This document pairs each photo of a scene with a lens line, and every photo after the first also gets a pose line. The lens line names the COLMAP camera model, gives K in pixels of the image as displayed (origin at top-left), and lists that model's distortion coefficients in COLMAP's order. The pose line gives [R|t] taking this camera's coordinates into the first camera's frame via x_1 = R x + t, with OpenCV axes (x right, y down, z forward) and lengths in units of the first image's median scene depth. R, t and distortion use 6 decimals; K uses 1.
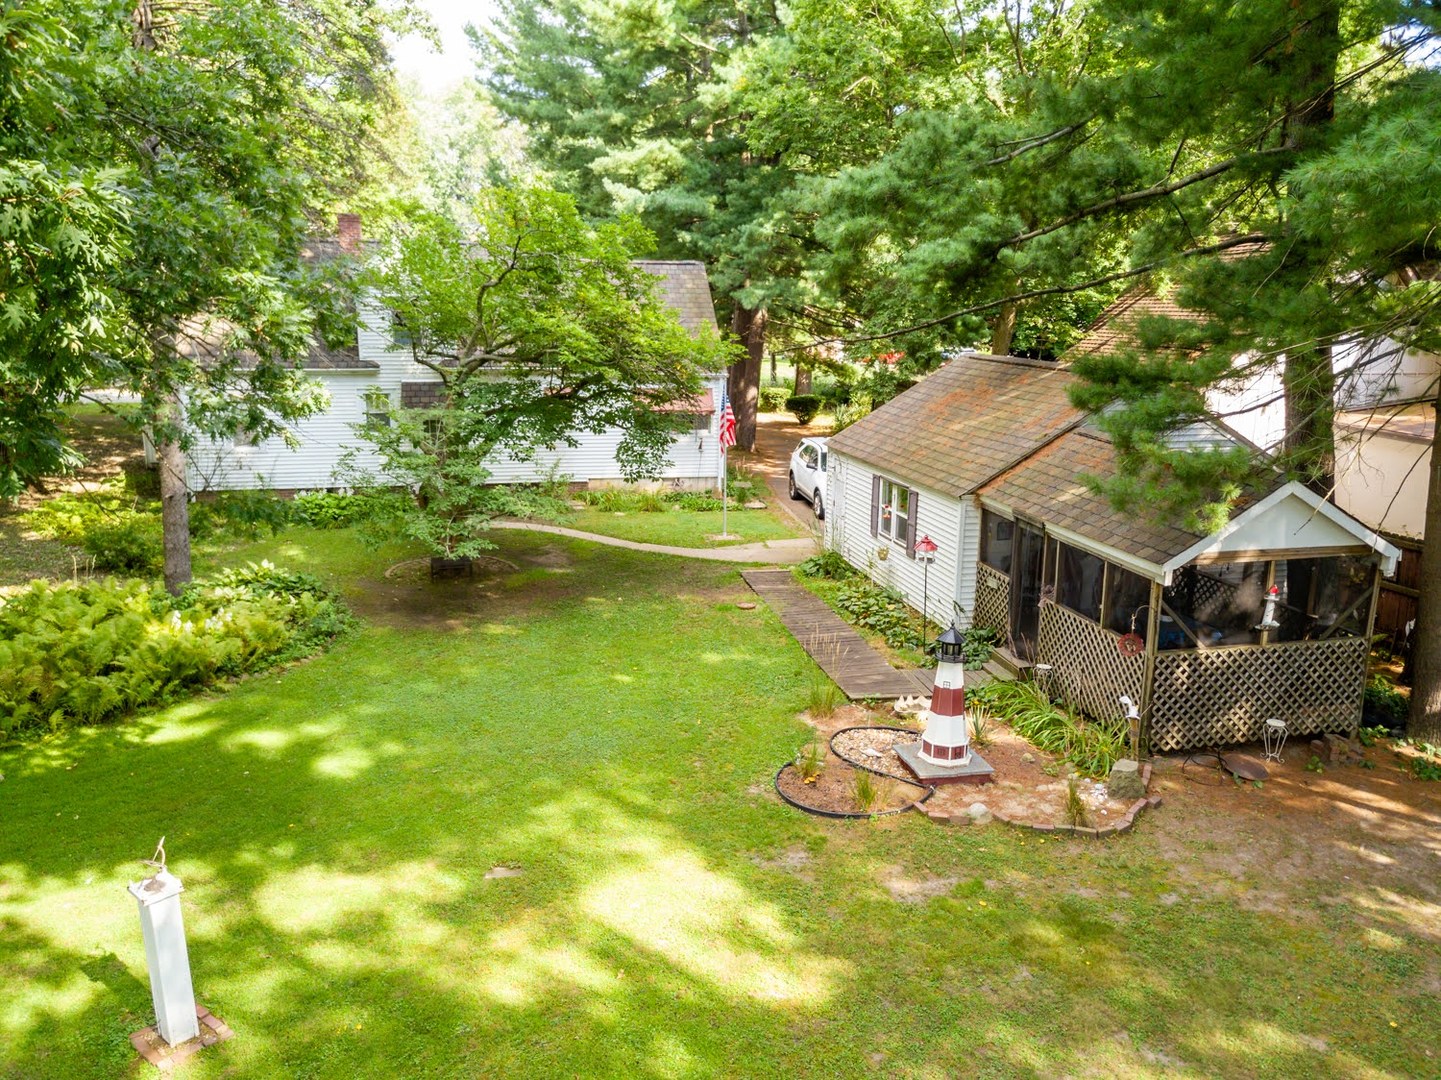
lens RADIAL K [[1085.1, 0, 733.1], [0, 1085.1, 569.0], [0, 0, 1]] dist [0.019850, 0.006462]
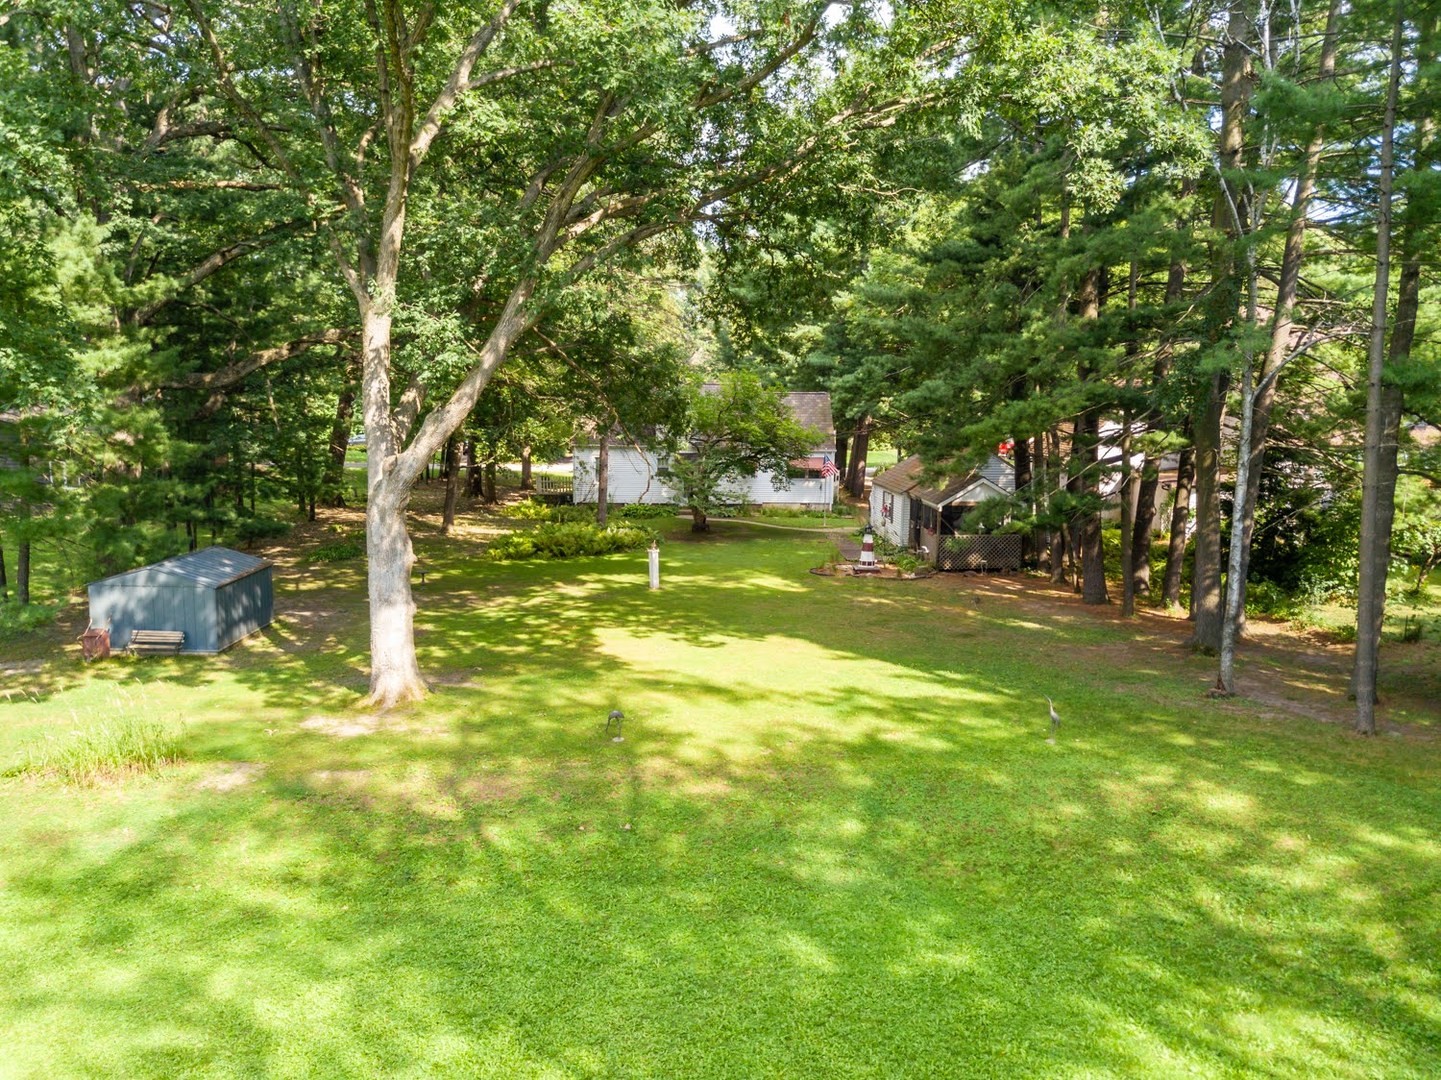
lens RADIAL K [[1085.1, 0, 715.0], [0, 1085.1, 539.1], [0, 0, 1]] dist [0.019850, 0.006462]
pose [[0.981168, 0.023561, -0.191717, 0.236179], [-0.044795, 0.993229, -0.107188, 0.291232], [0.187893, 0.113757, 0.975580, -1.363217]]
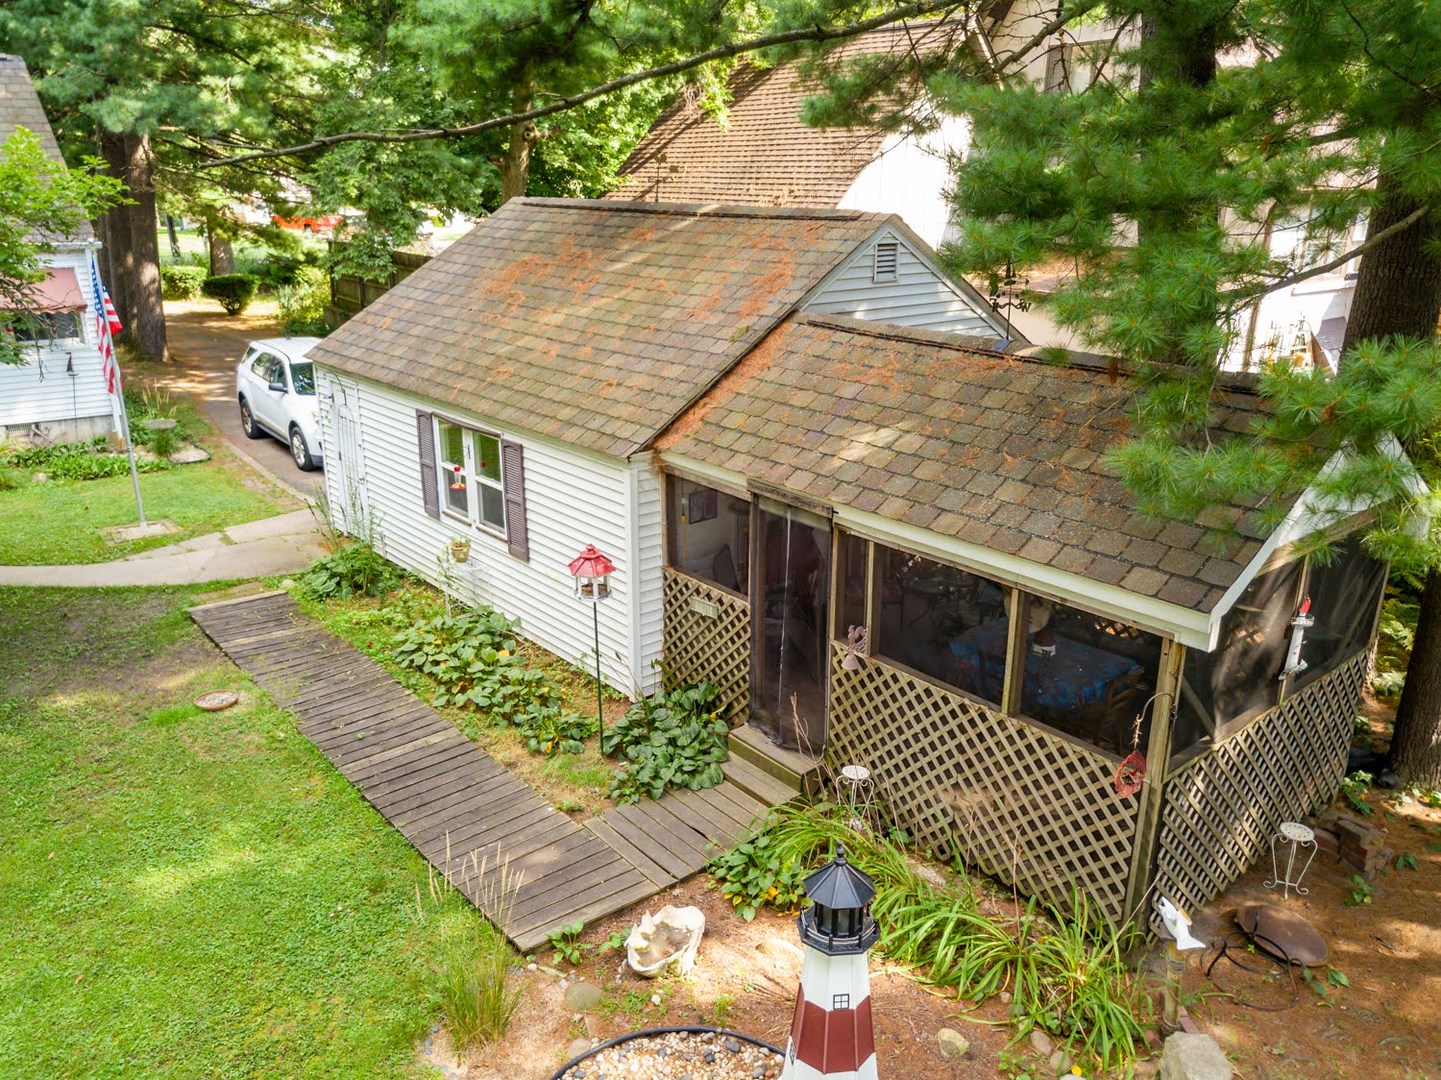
lens RADIAL K [[1085.1, 0, 713.5], [0, 1085.1, 556.5], [0, 0, 1]] dist [0.019850, 0.006462]
pose [[0.884948, -0.155893, 0.438822, 0.004210], [0.110774, 0.985725, 0.126792, -0.070336], [-0.452323, -0.063594, 0.889584, 0.436750]]
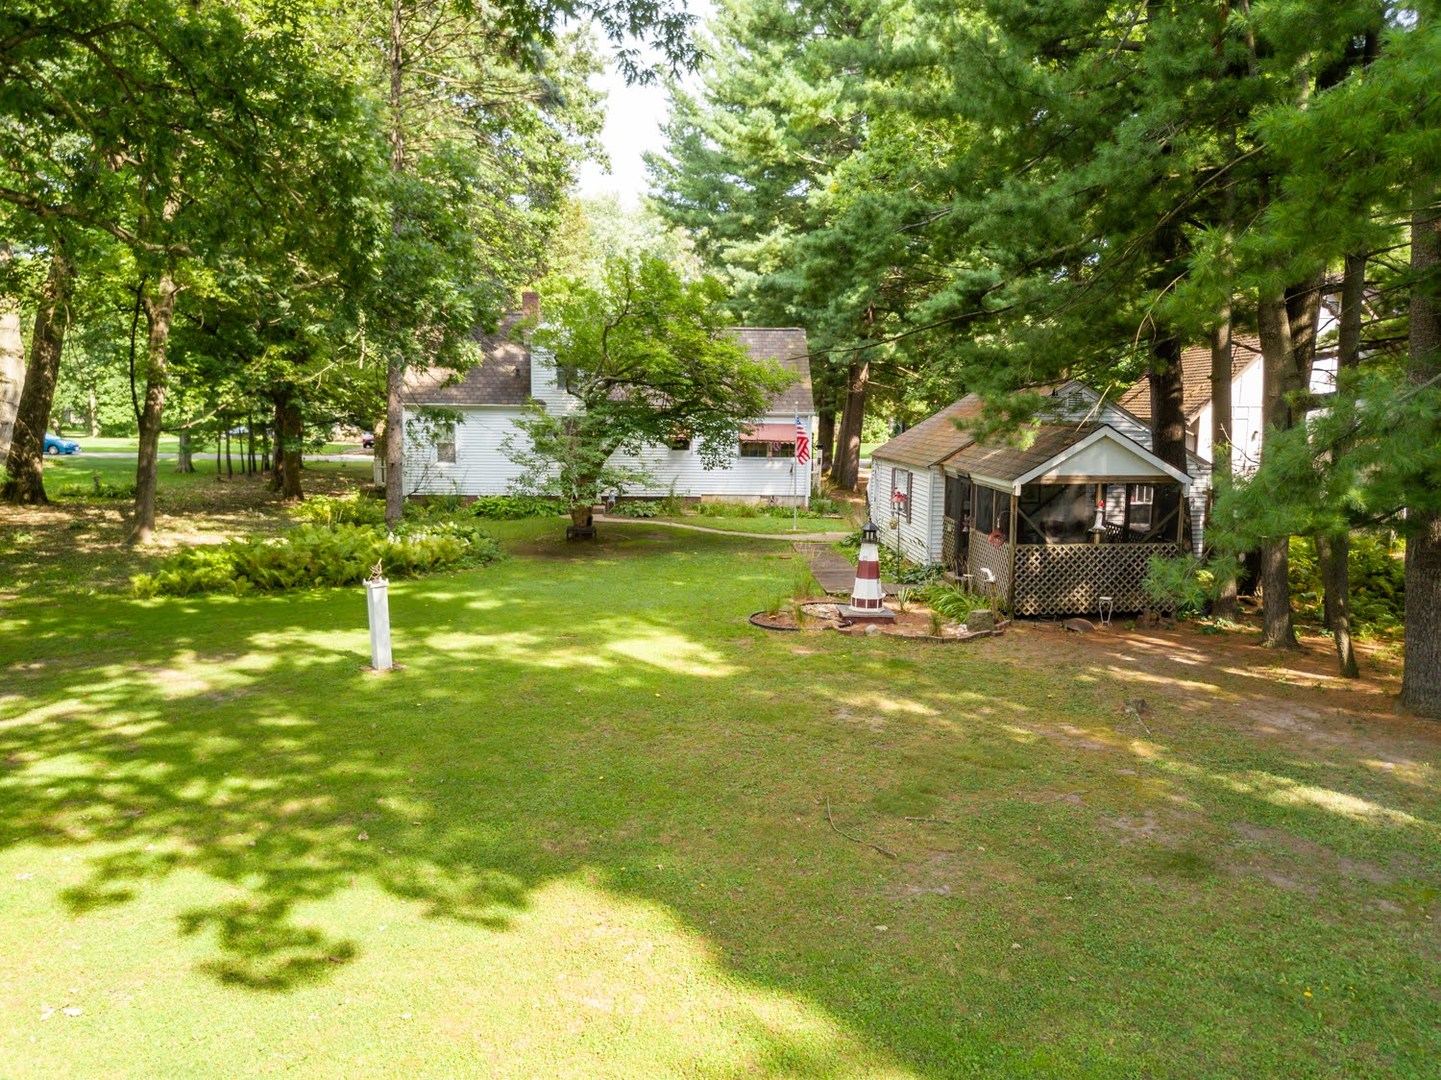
lens RADIAL K [[1085.1, 0, 744.3], [0, 1085.1, 572.0], [0, 0, 1]] dist [0.019850, 0.006462]
pose [[0.987146, 0.022806, -0.158187, 0.172906], [-0.036951, 0.995518, -0.087060, 0.169089], [0.155492, 0.091786, 0.983564, -0.327393]]
